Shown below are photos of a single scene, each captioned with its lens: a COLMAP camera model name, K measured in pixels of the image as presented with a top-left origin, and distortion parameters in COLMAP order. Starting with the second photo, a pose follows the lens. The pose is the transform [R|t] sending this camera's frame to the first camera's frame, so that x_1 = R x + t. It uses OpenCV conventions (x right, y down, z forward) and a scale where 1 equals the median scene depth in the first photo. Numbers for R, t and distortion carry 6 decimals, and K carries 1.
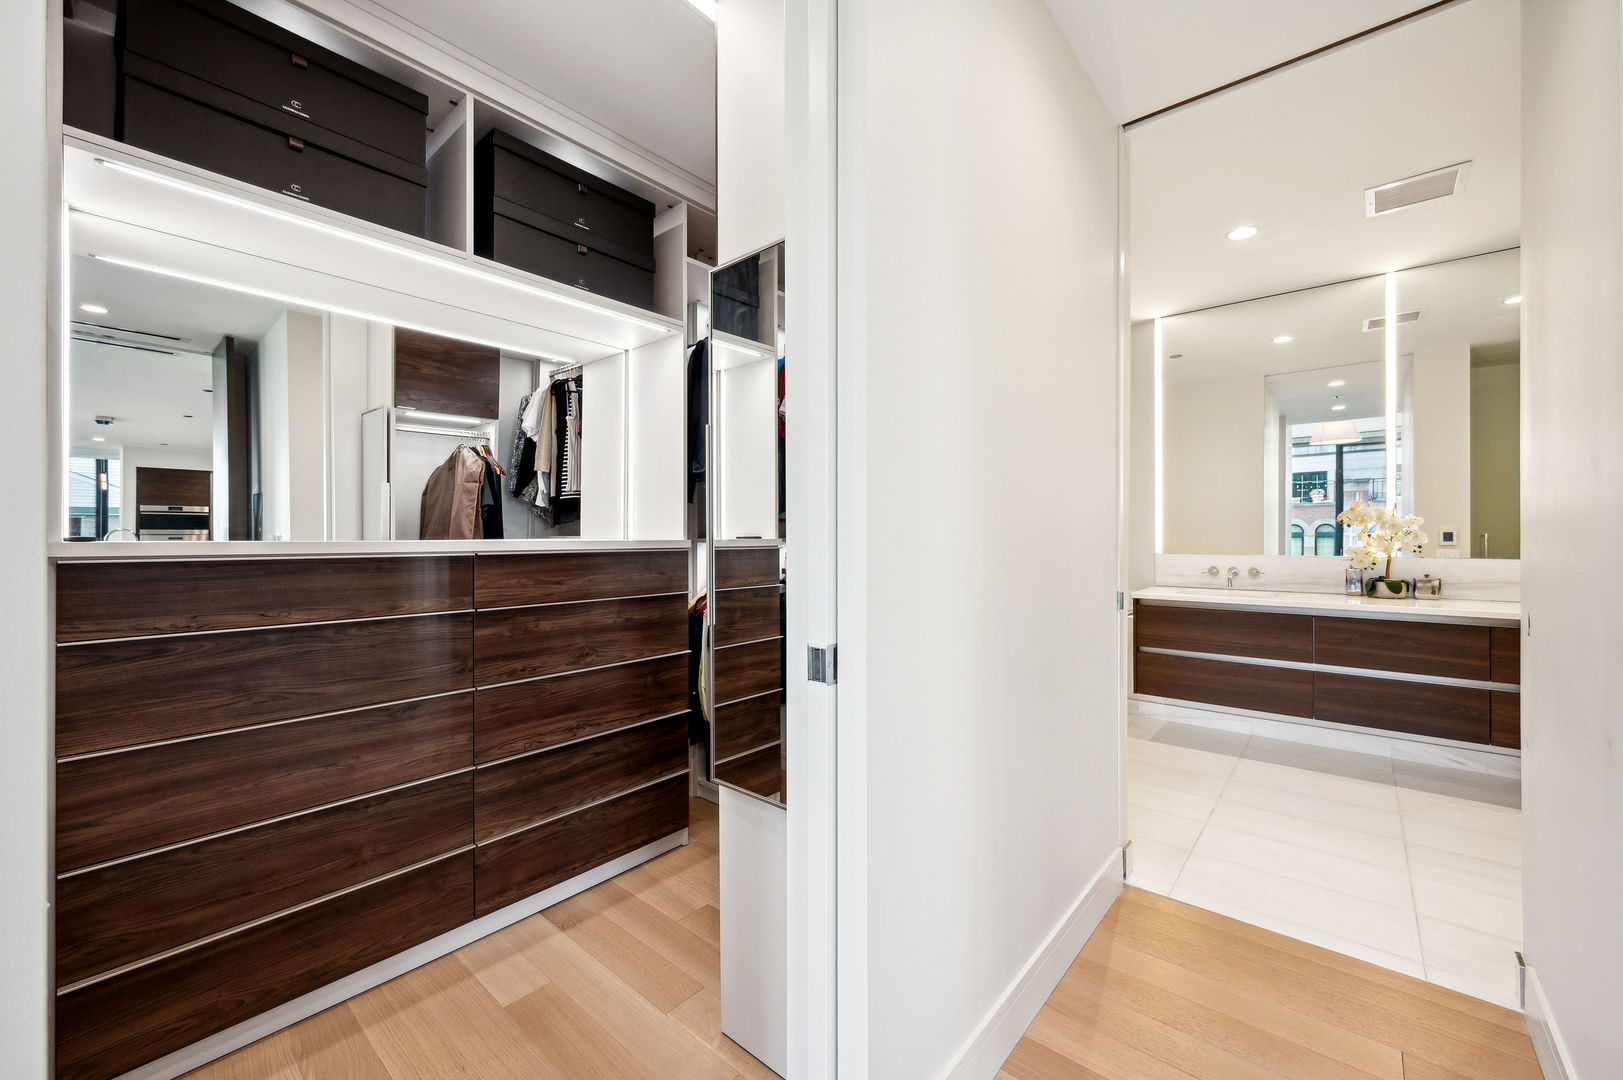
lens RADIAL K [[638.6, 0, 817.5], [0, 638.6, 534.2], [0, 0, 1]] dist [-0.002129, -0.000121]
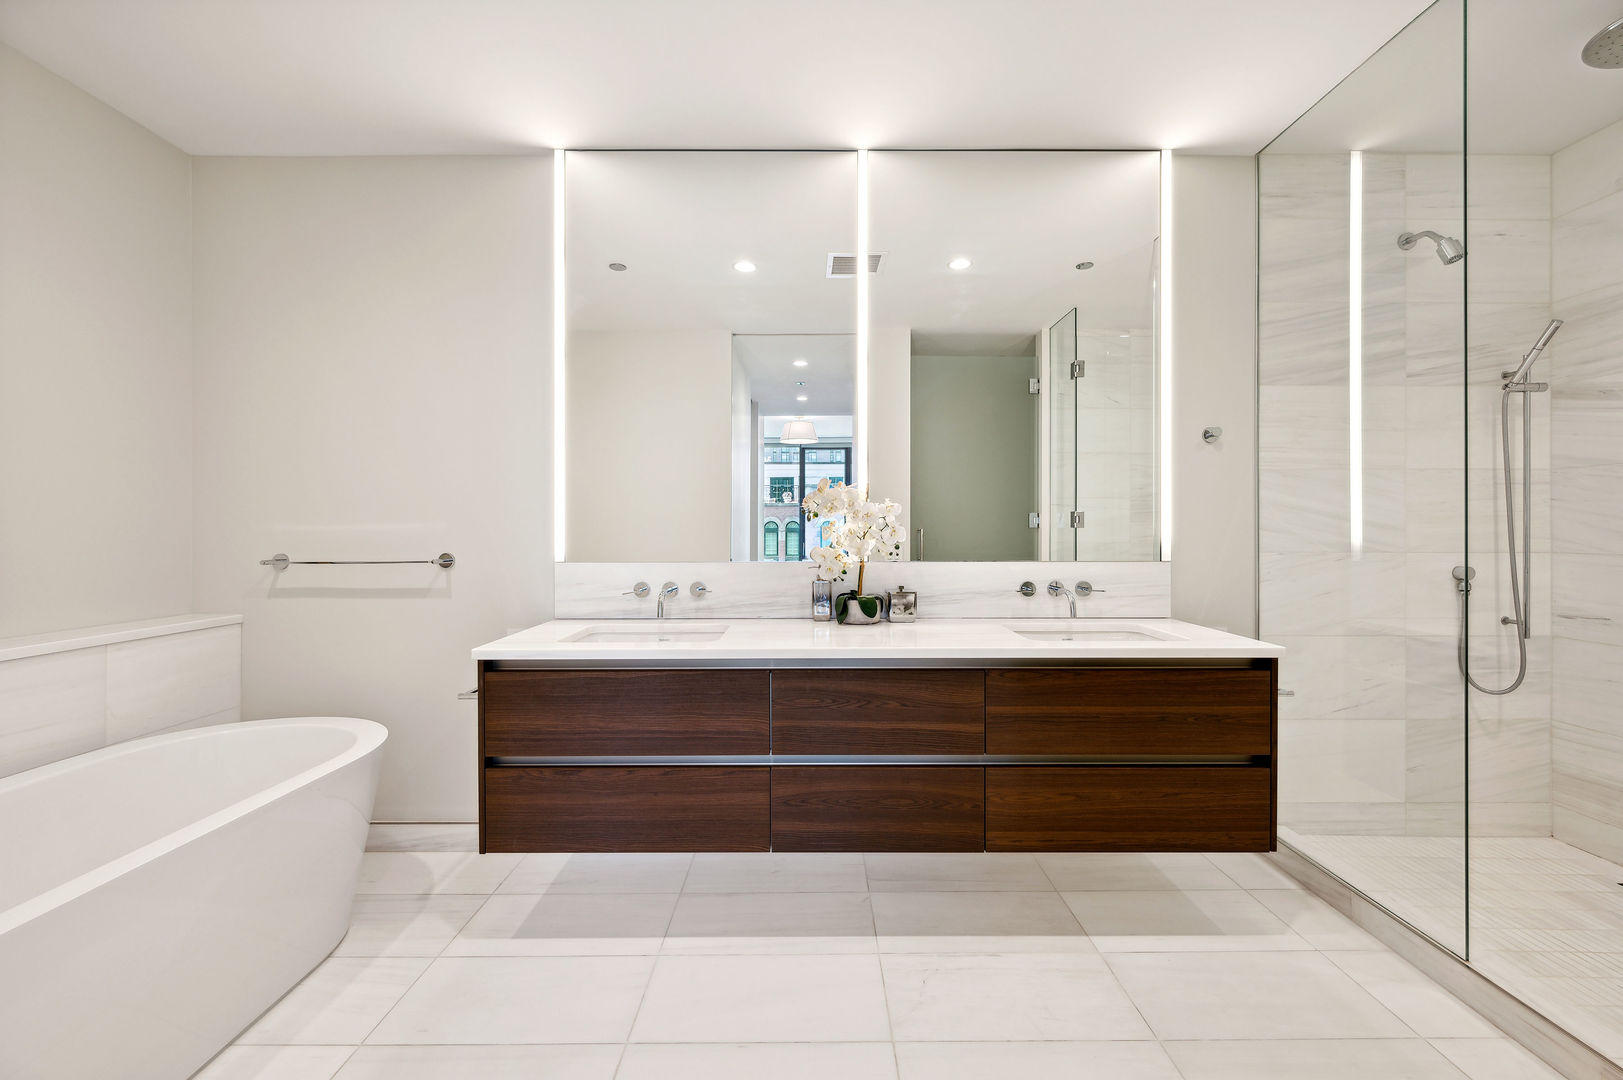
lens RADIAL K [[638.6, 0, 817.5], [0, 638.6, 534.2], [0, 0, 1]] dist [-0.002129, -0.000121]
pose [[0.757546, -0.003535, 0.652773, 0.393591], [-0.001166, 0.999976, 0.006768, 0.001488], [-0.652781, -0.005888, 0.757524, 0.486203]]
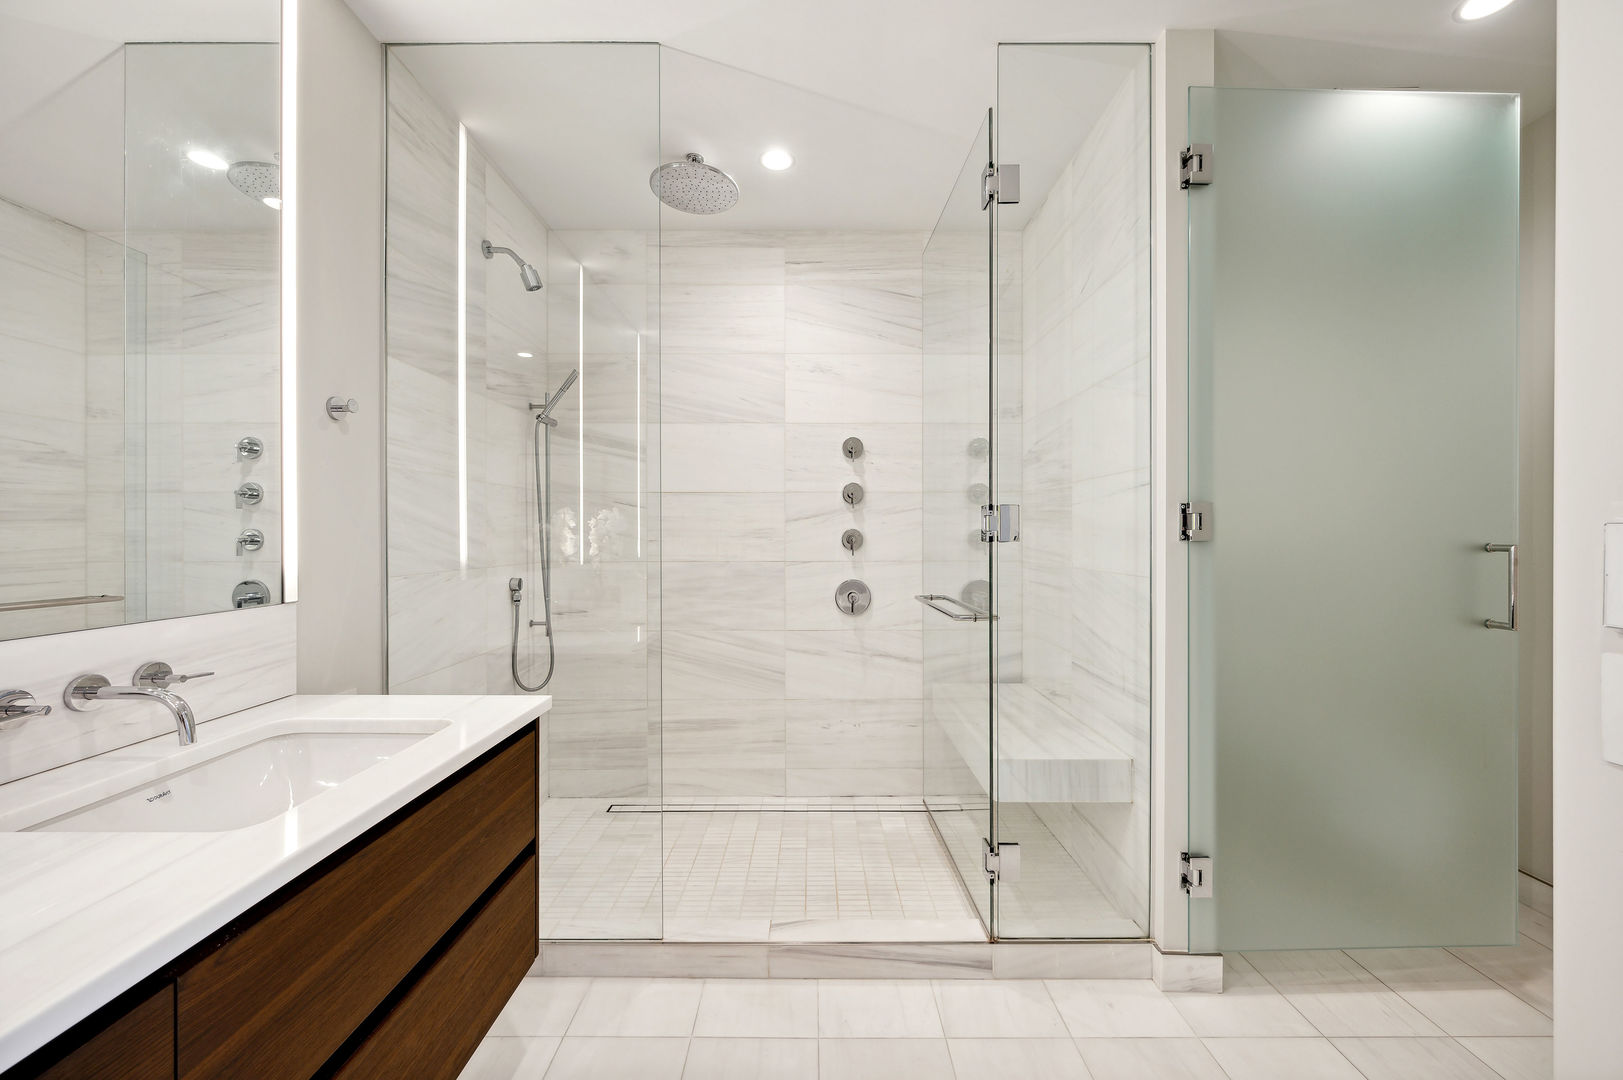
lens RADIAL K [[647.2, 0, 811.5], [0, 647.2, 540.0], [0, 0, 1]] dist [-0.000861, -0.000056]
pose [[-0.643283, -0.007674, 0.765590, 0.583142], [-0.002450, 0.999965, 0.007964, -0.010763], [-0.765624, 0.003247, -0.643280, 0.773408]]
